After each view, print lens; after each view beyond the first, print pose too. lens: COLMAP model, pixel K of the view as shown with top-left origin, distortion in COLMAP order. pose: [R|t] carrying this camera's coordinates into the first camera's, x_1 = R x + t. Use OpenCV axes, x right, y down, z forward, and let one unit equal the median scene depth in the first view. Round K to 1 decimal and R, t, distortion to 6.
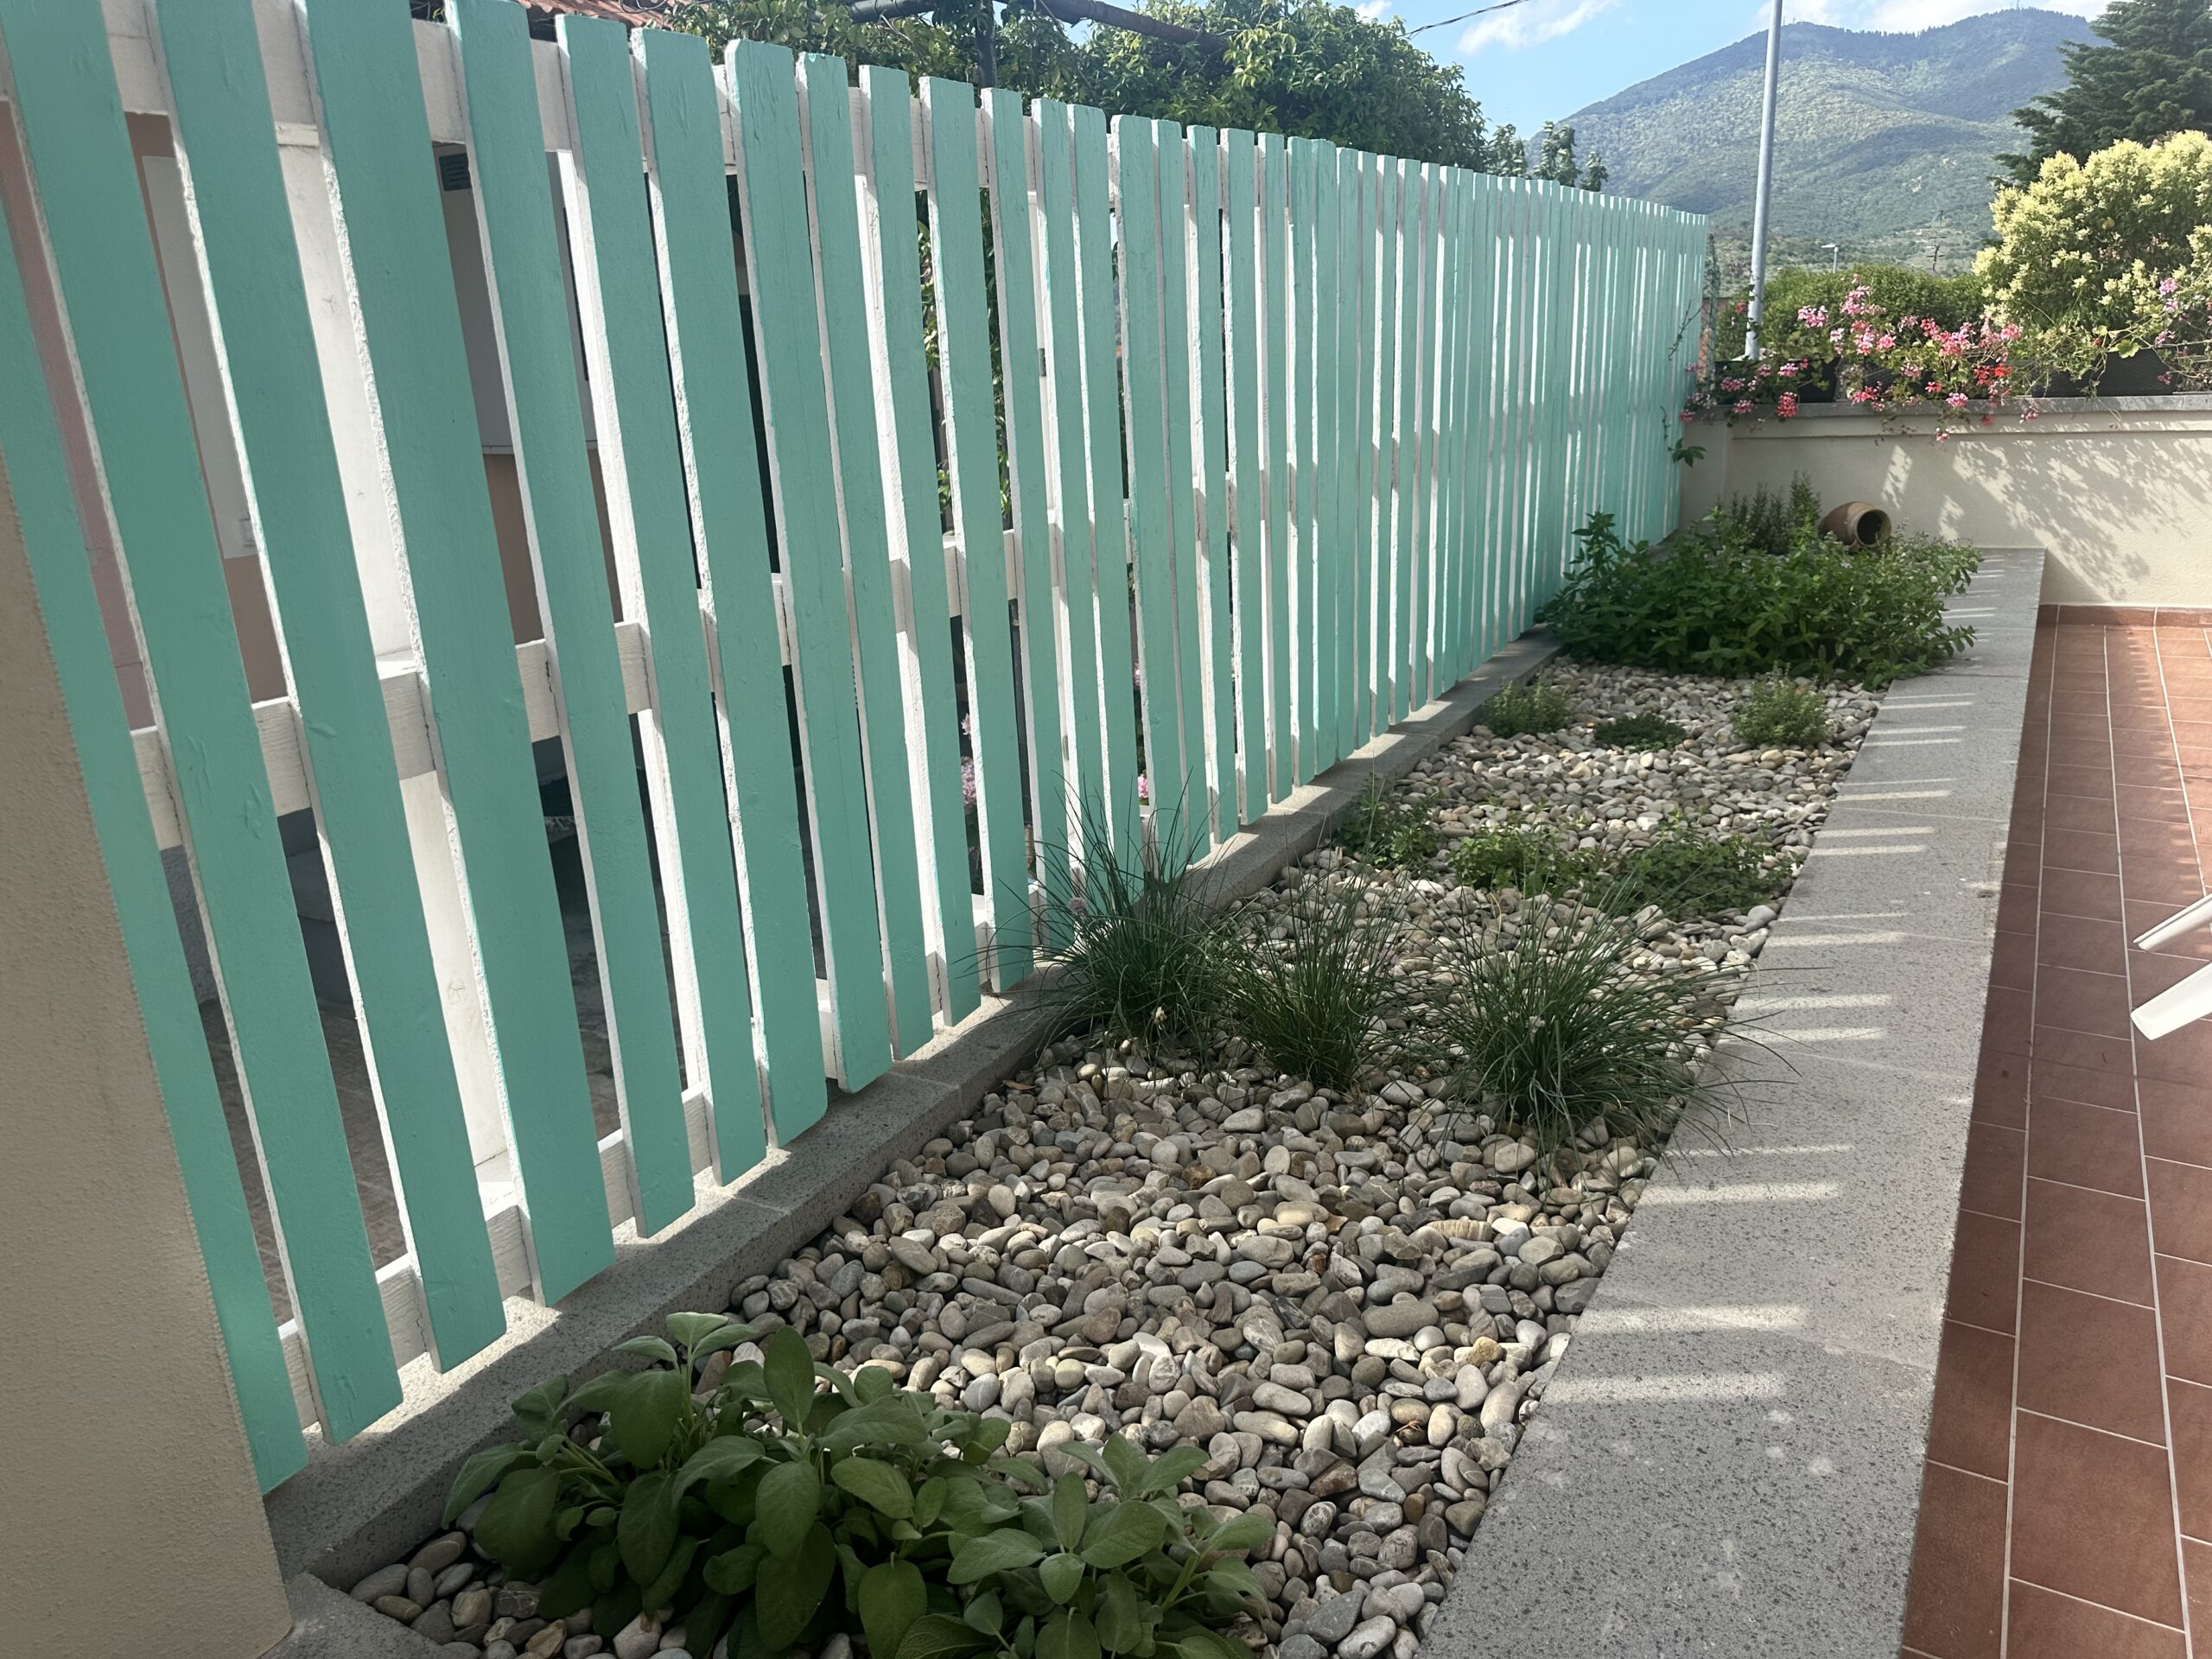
lens RADIAL K [[1565.9, 0, 1098.2], [0, 1565.9, 840.1], [0, 0, 1]] dist [0.016469, -0.022364]
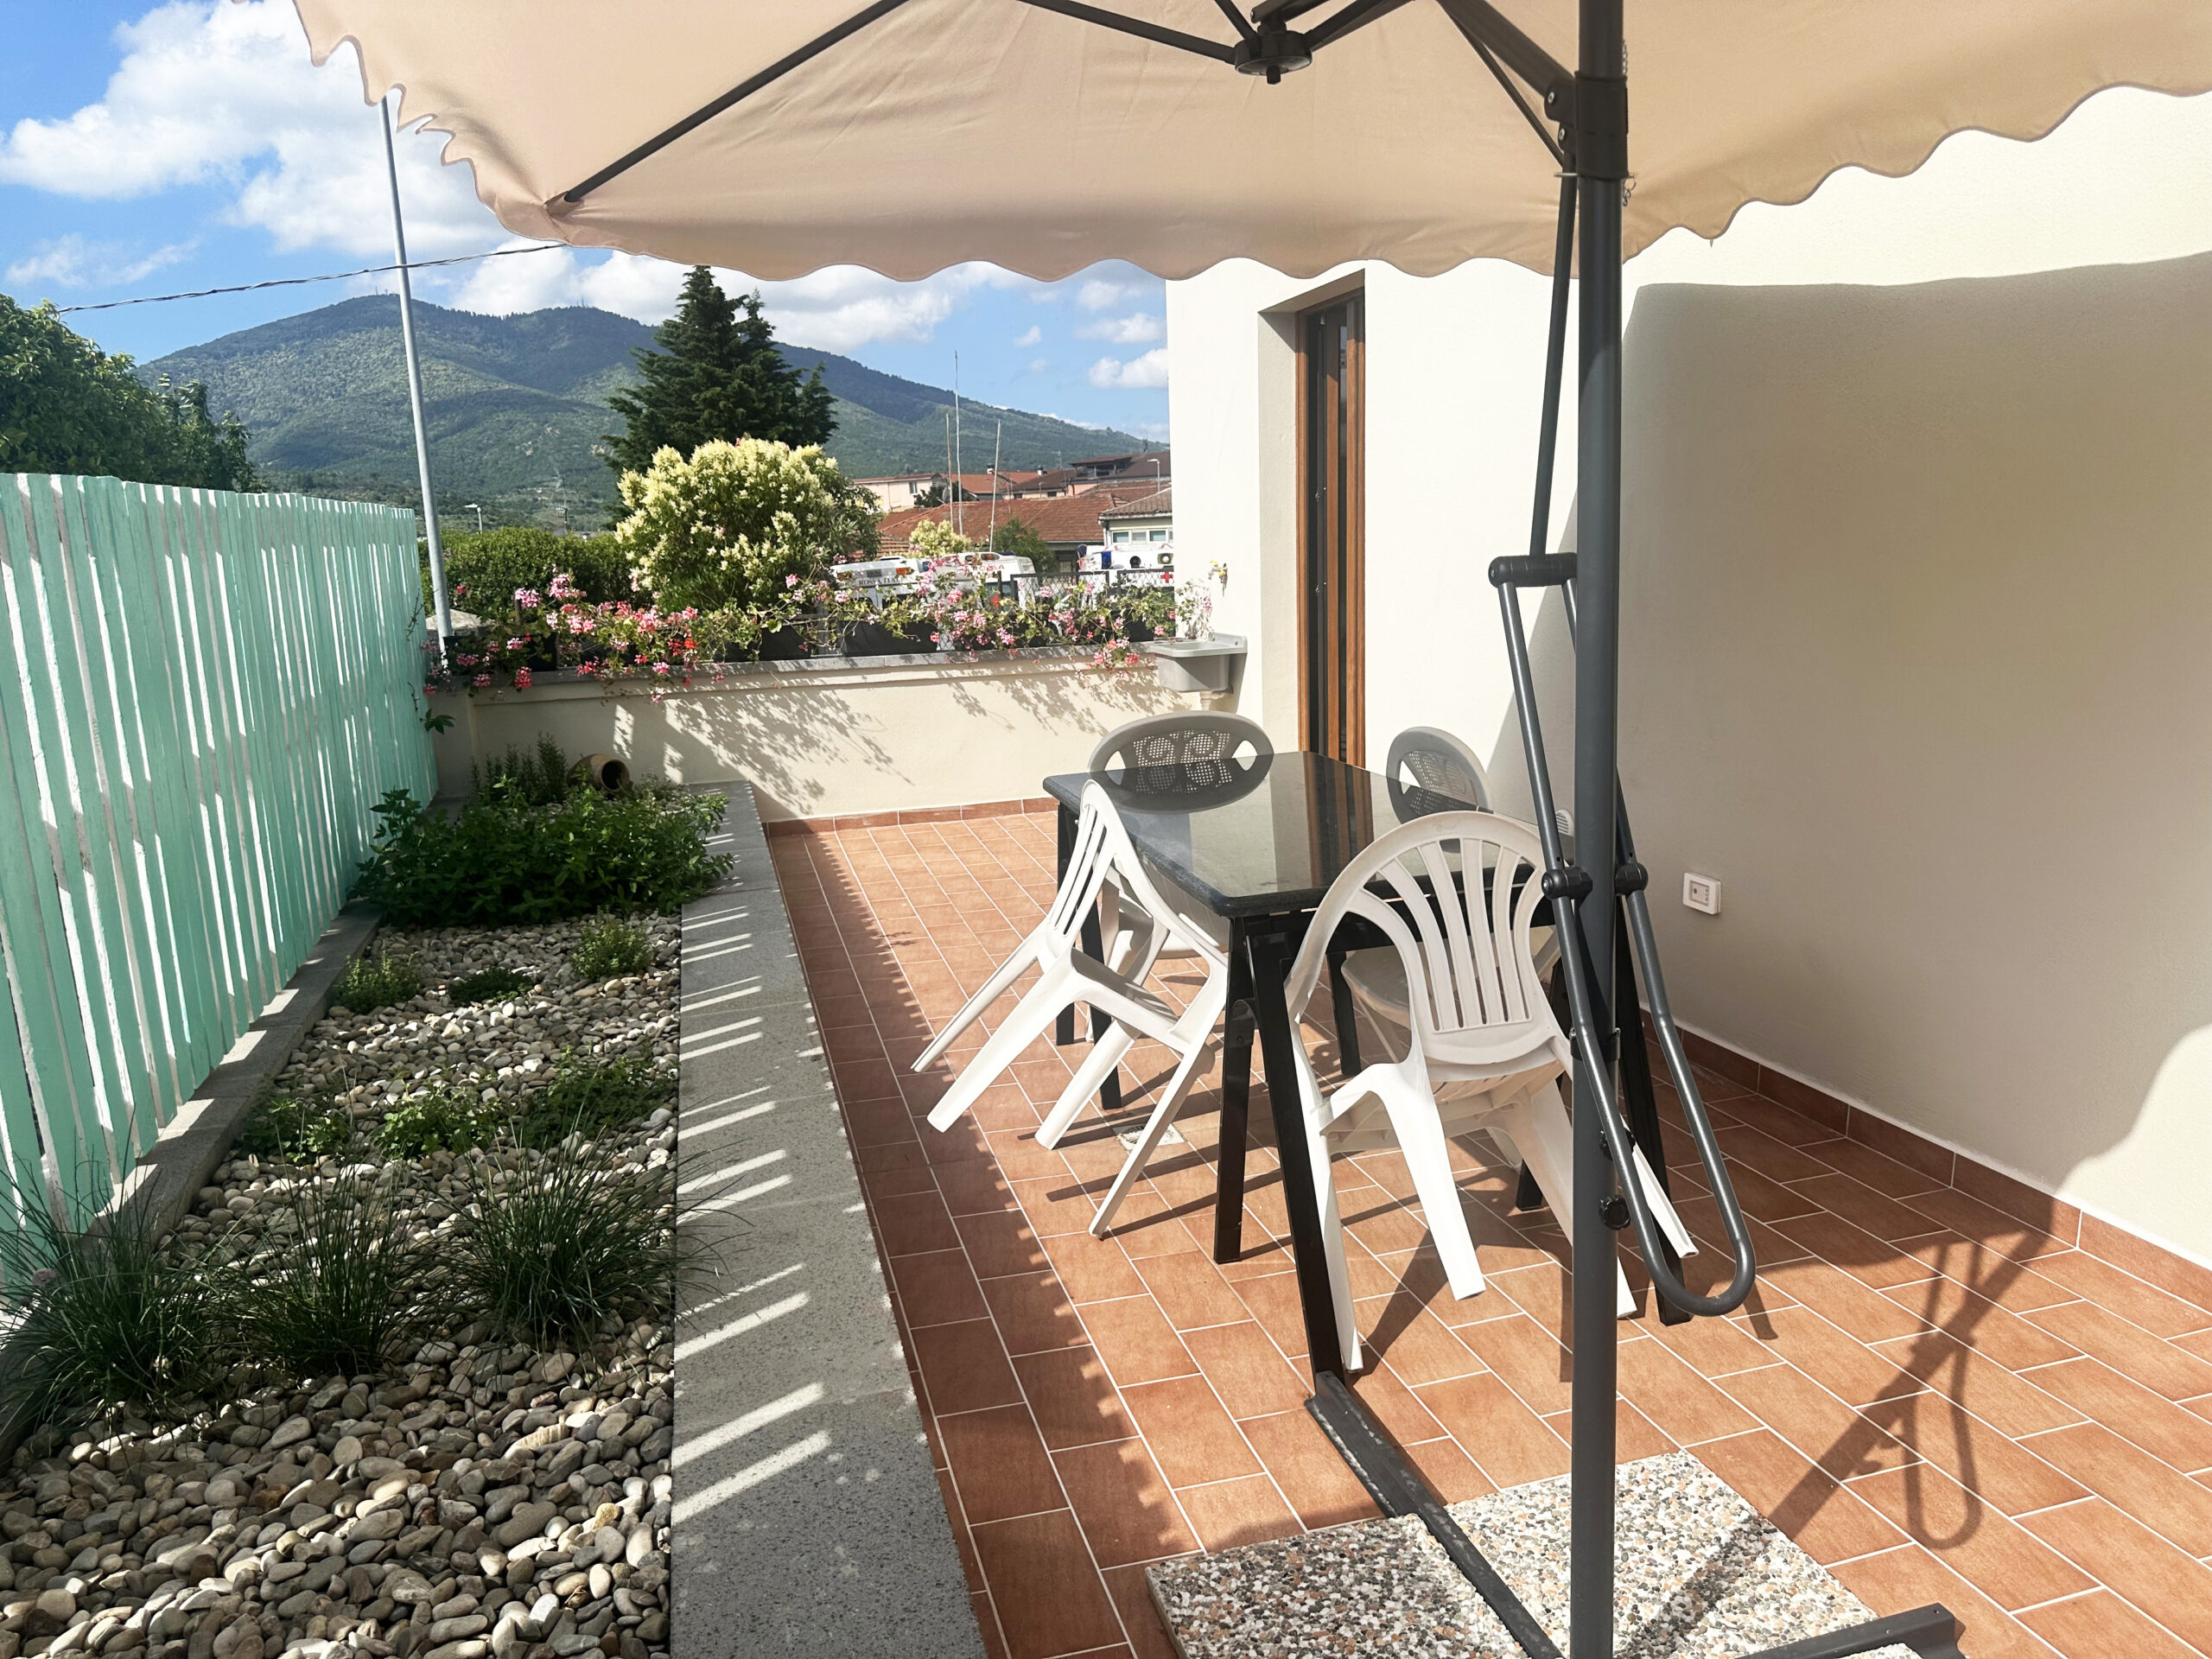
lens RADIAL K [[1549.5, 0, 1115.4], [0, 1549.5, 820.9], [0, 0, 1]] dist [0.093370, -0.145500]
pose [[0.696506, -0.106930, 0.709539, -0.124212], [0.217606, 0.973744, -0.066862, -0.013379], [-0.683760, 0.200969, 0.701487, -0.100339]]
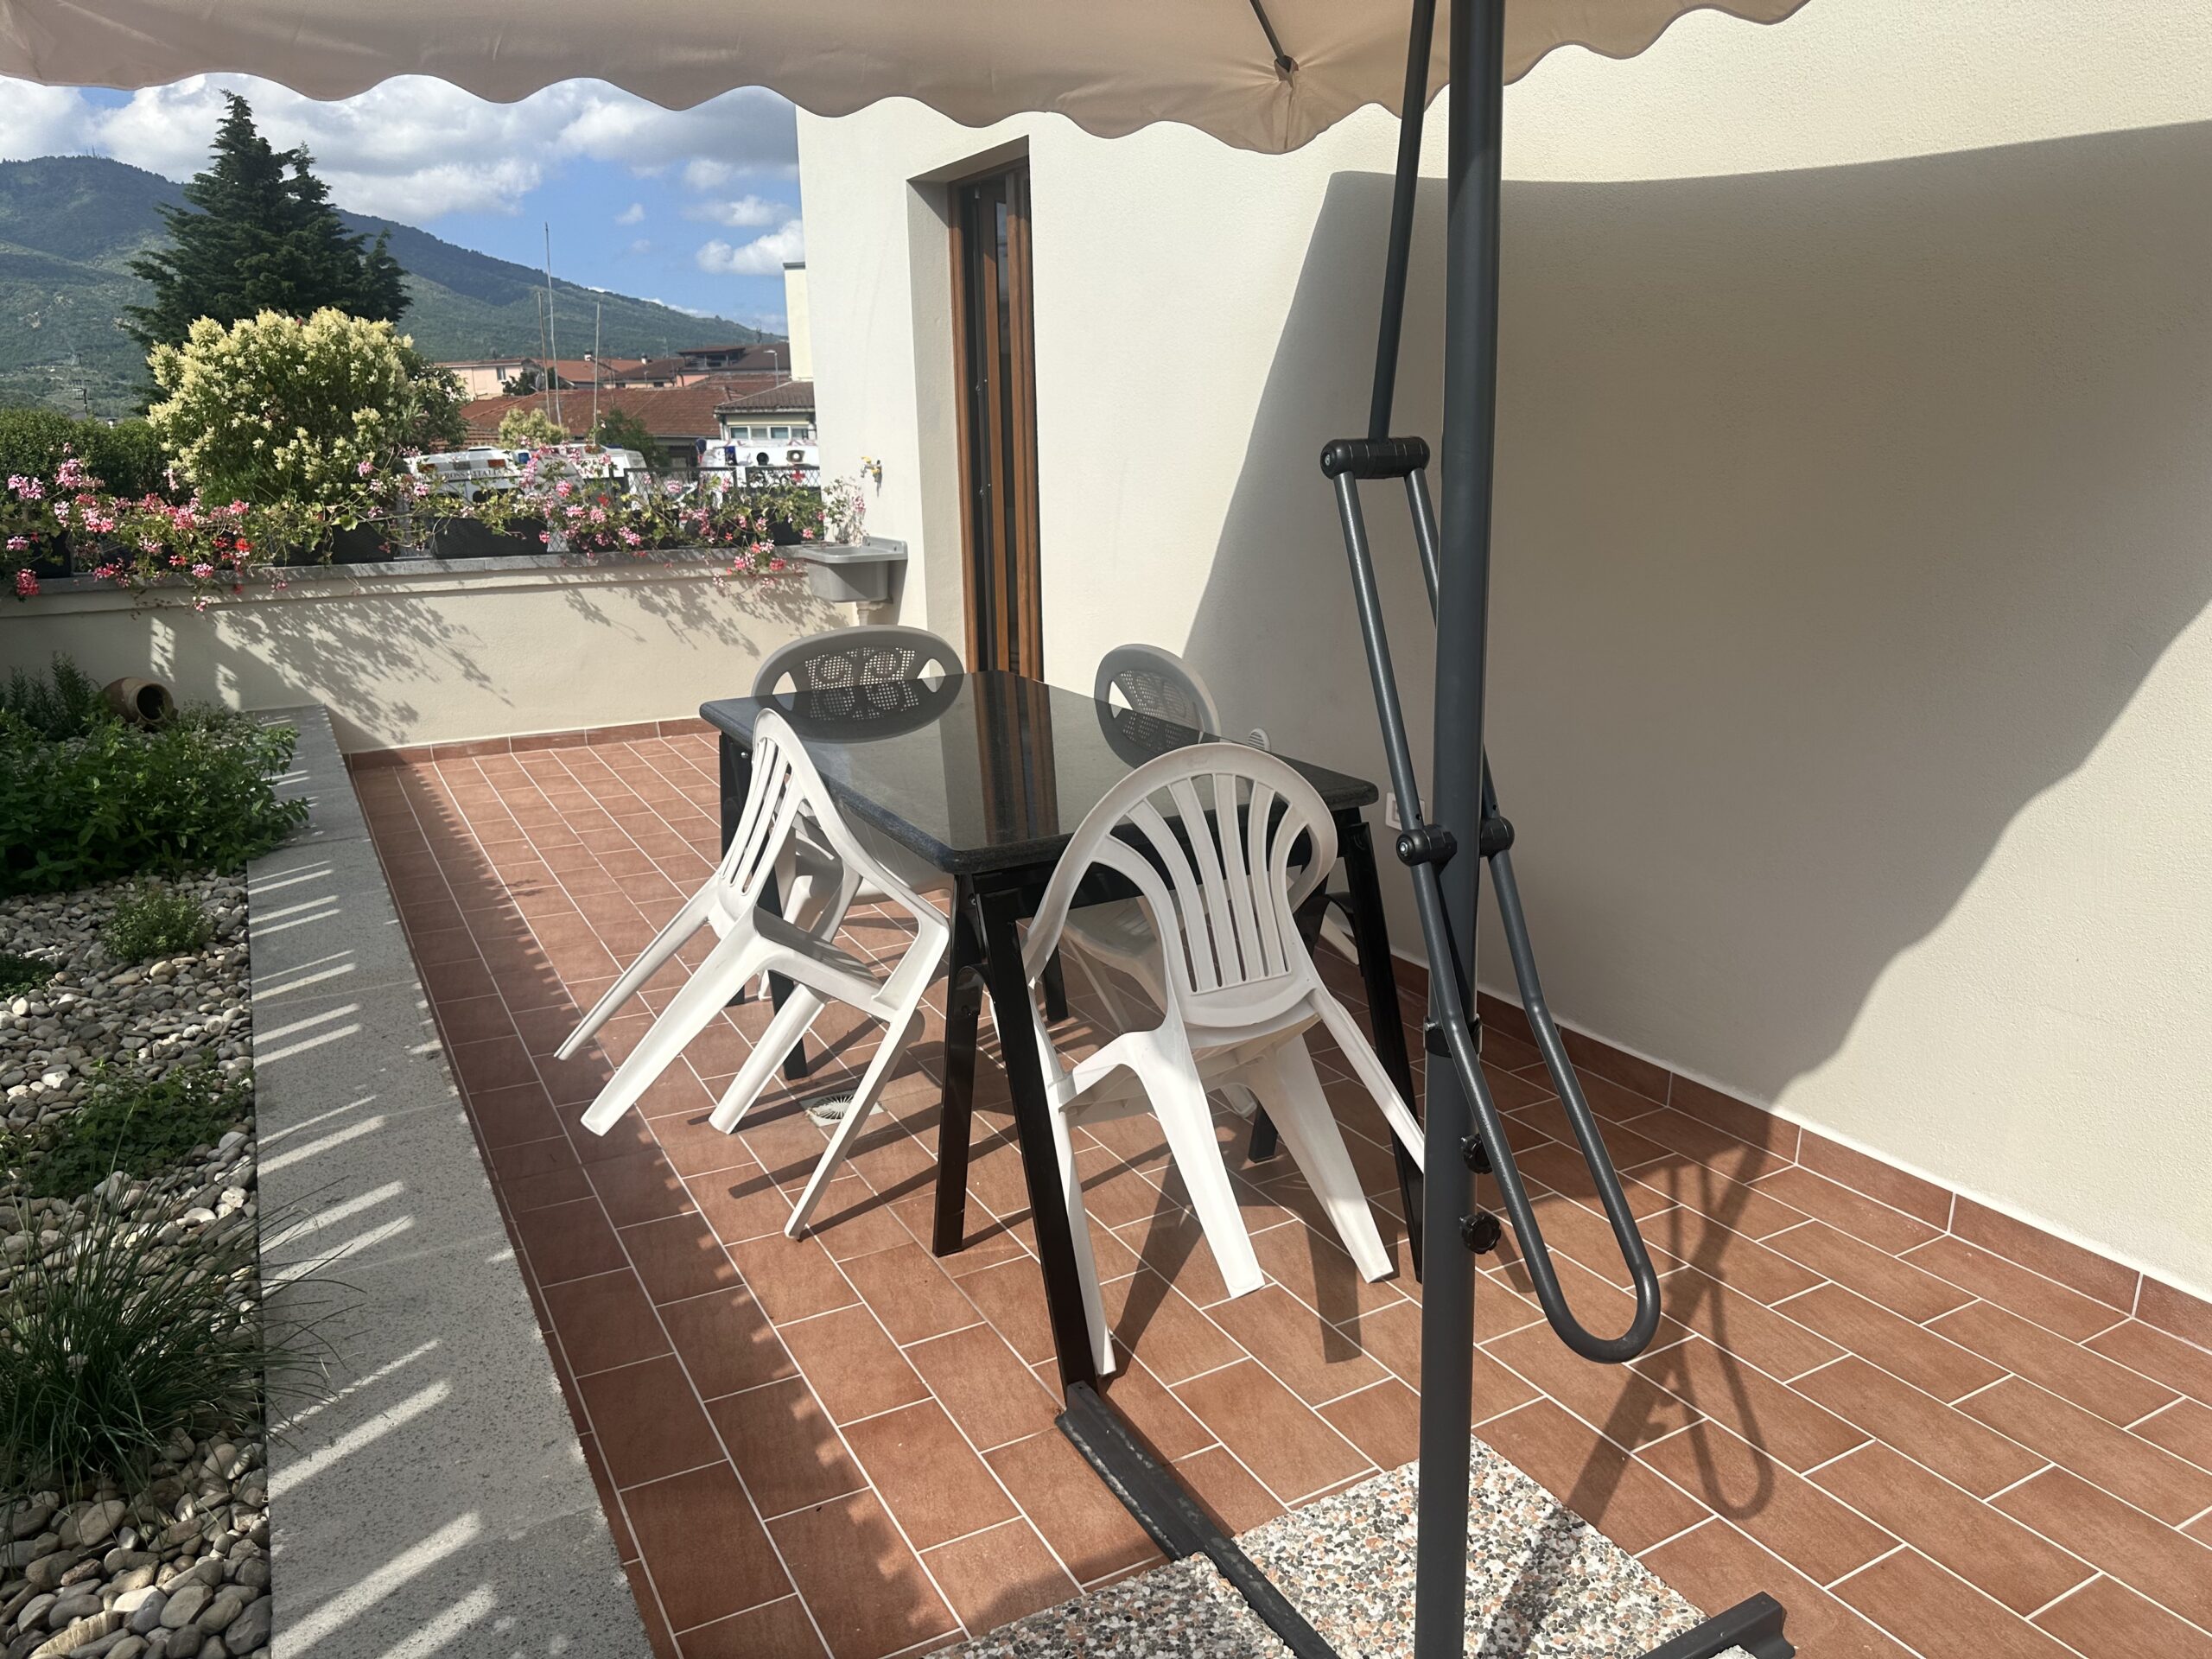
lens RADIAL K [[1565.9, 0, 1098.2], [0, 1565.9, 840.1], [0, 0, 1]] dist [0.016469, -0.022364]
pose [[0.519090, -0.178037, 0.835972, -0.057945], [0.246312, 0.967732, 0.053152, -0.039505], [-0.818459, 0.178319, 0.546193, 0.000269]]
